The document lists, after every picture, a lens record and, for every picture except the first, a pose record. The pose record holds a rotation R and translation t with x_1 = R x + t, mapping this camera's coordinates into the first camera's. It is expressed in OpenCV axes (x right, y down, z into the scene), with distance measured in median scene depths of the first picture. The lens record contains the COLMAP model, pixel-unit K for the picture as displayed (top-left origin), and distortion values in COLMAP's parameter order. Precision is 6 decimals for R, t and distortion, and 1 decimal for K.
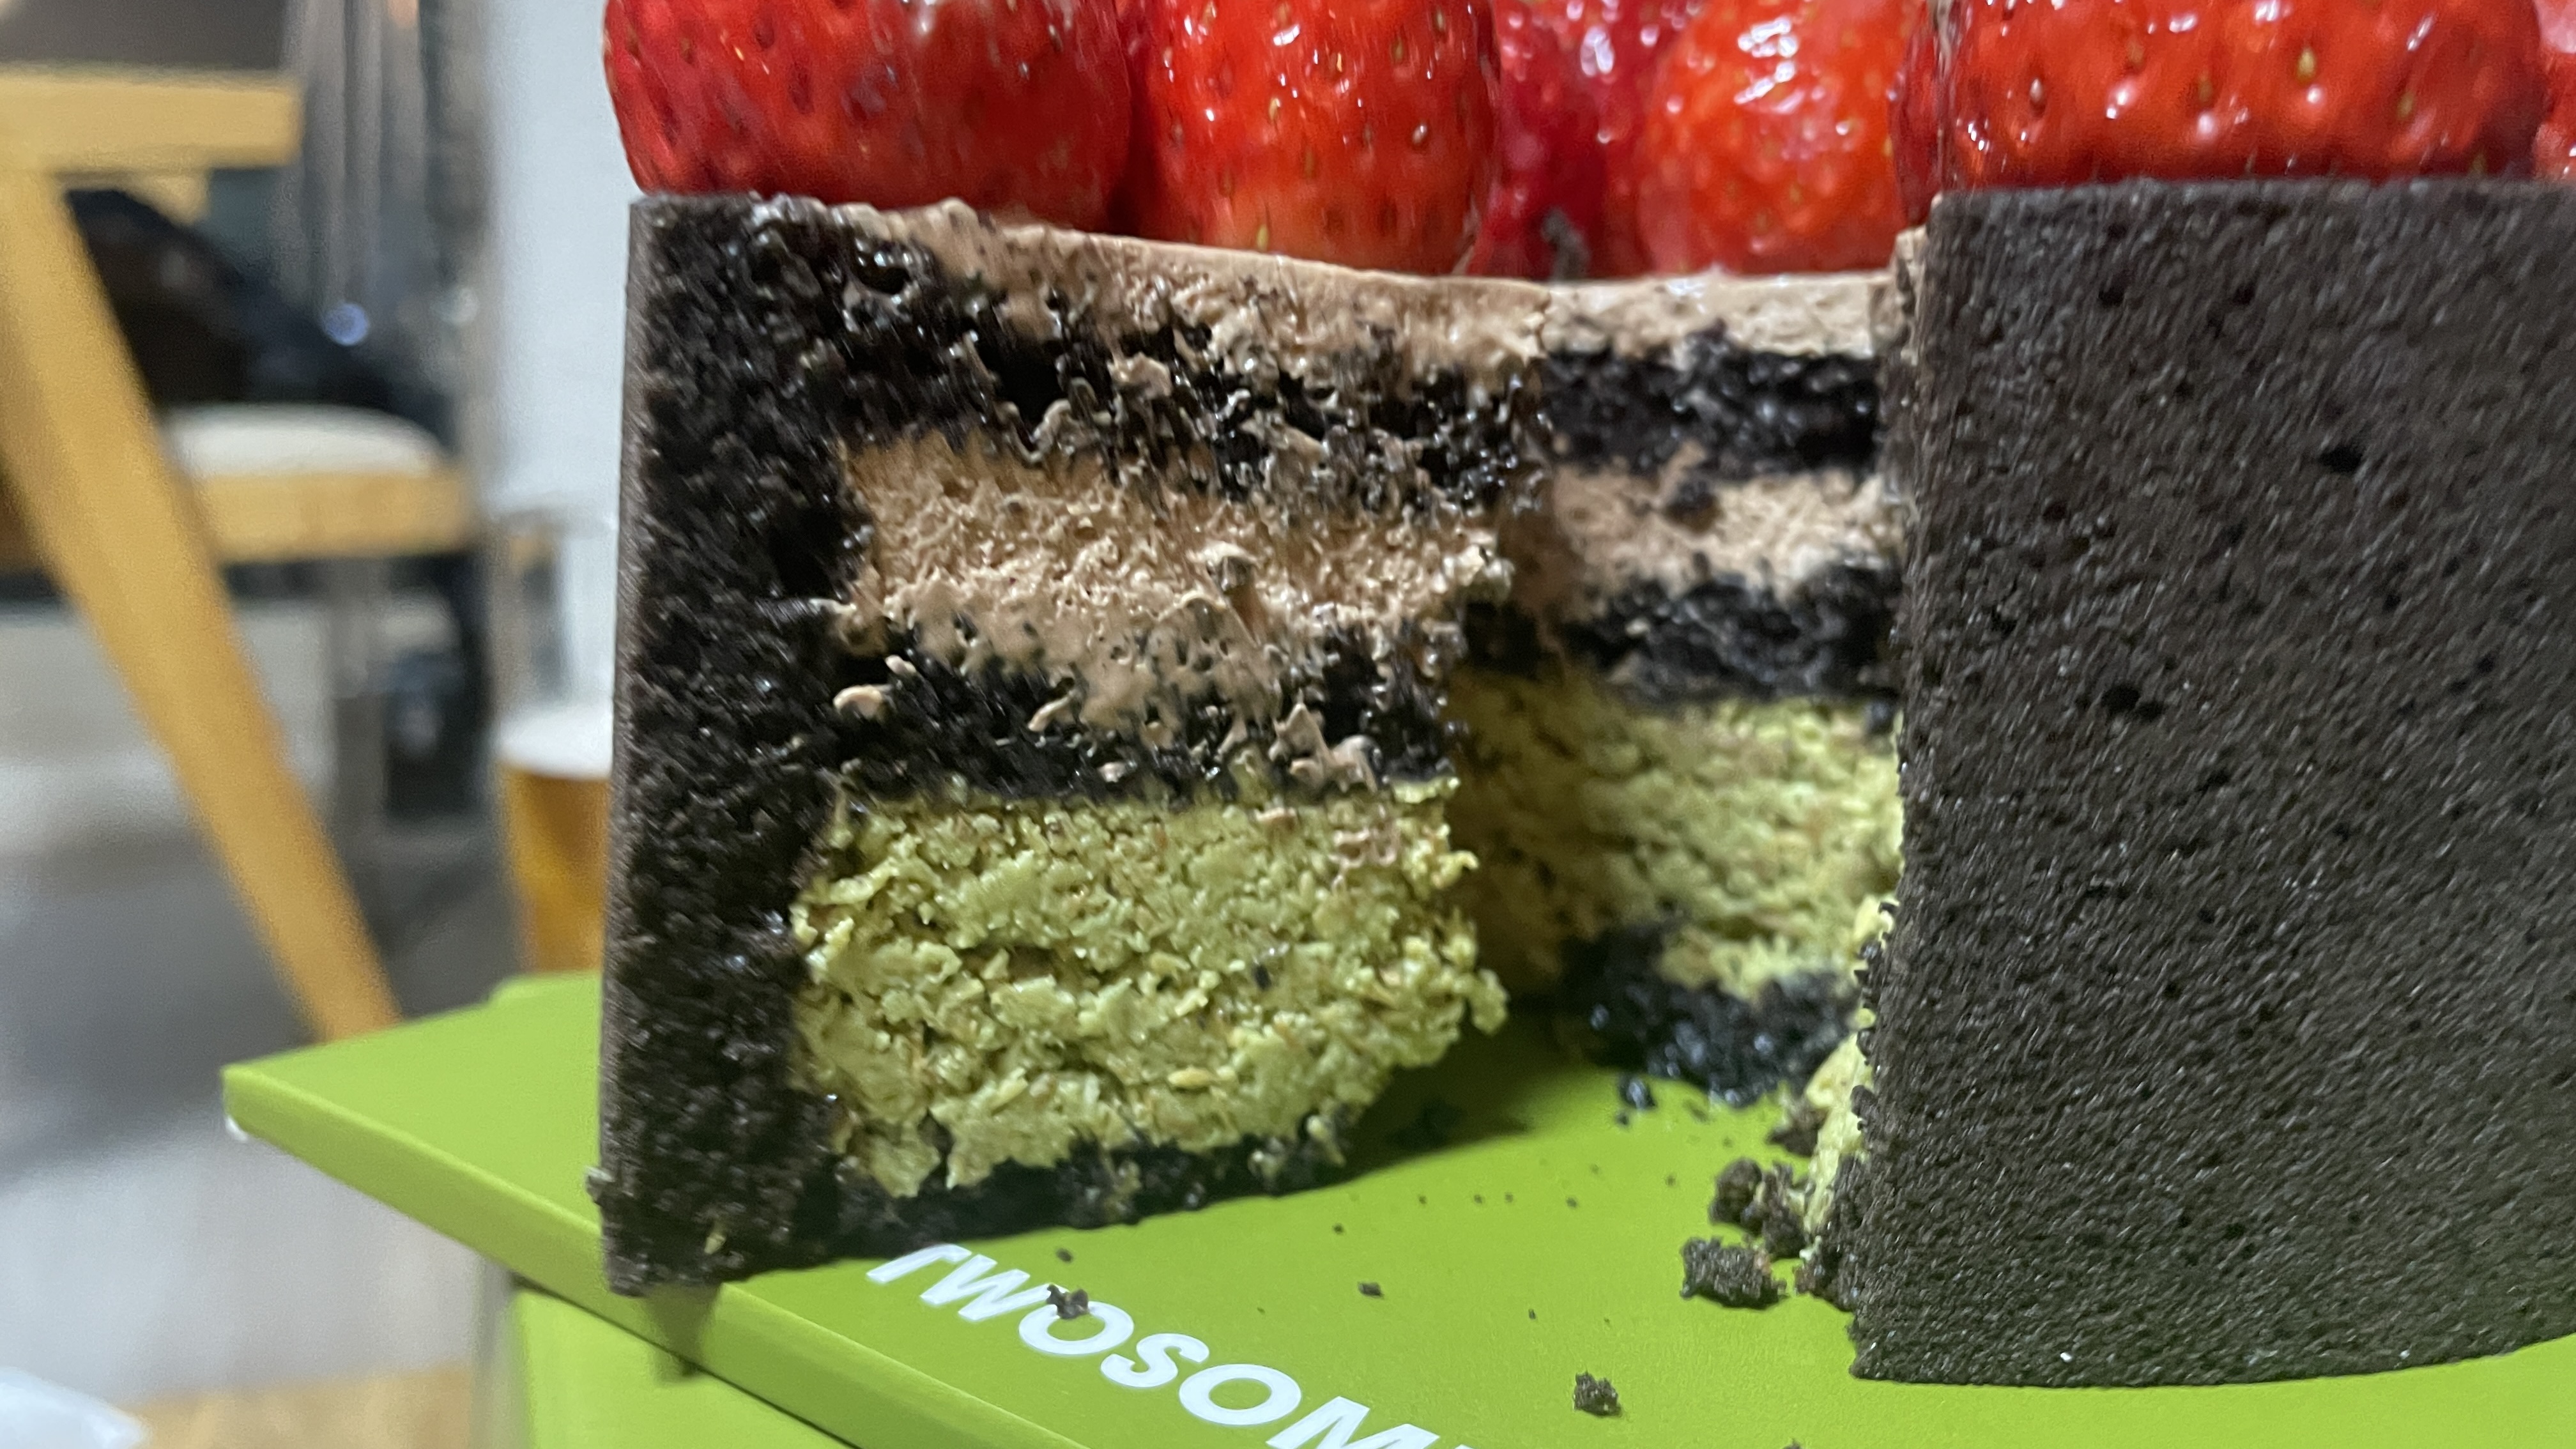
lens RADIAL K [[2147.8, 0, 1299.1], [0, 2147.8, 800.1], [0, 0, 1]] dist [0.191718, -0.446897]
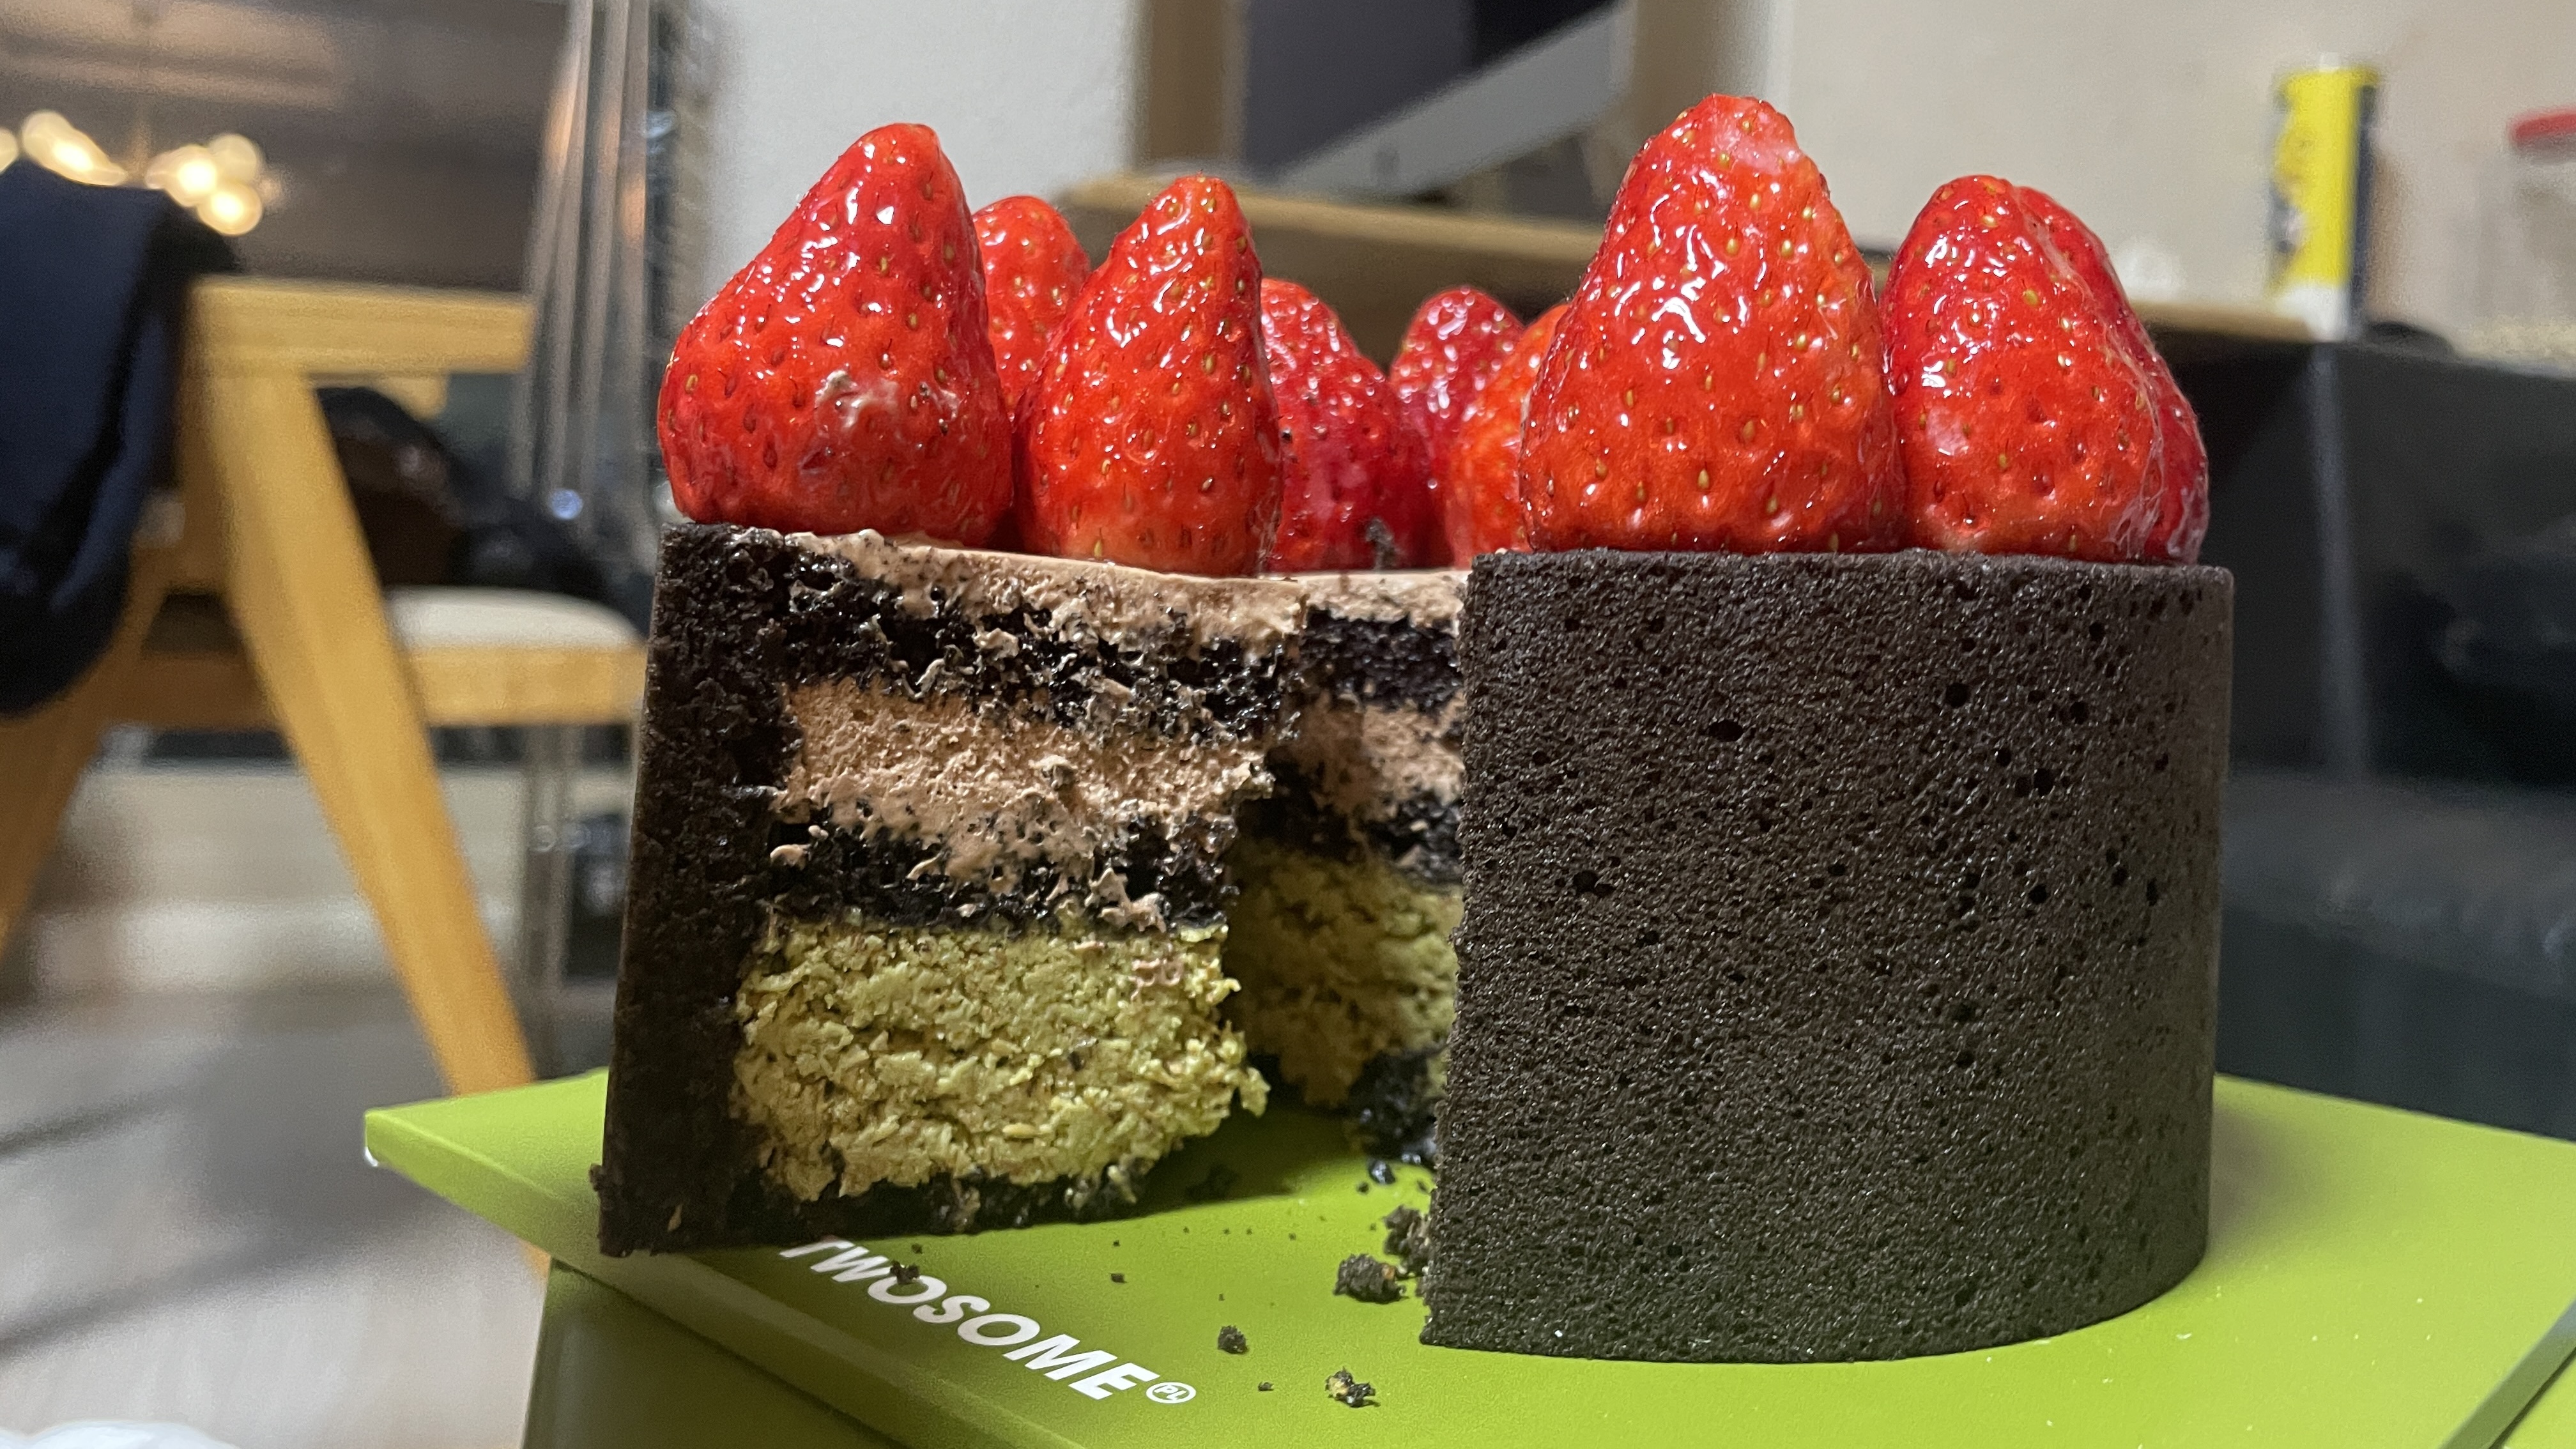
lens RADIAL K [[2147.8, 0, 1299.1], [0, 2147.8, 800.1], [0, 0, 1]] dist [0.191718, -0.446897]
pose [[0.995763, 0.034955, -0.085058, 0.260510], [-0.042311, 0.995372, -0.086280, 0.029708], [0.081648, 0.089513, 0.992633, -0.436587]]
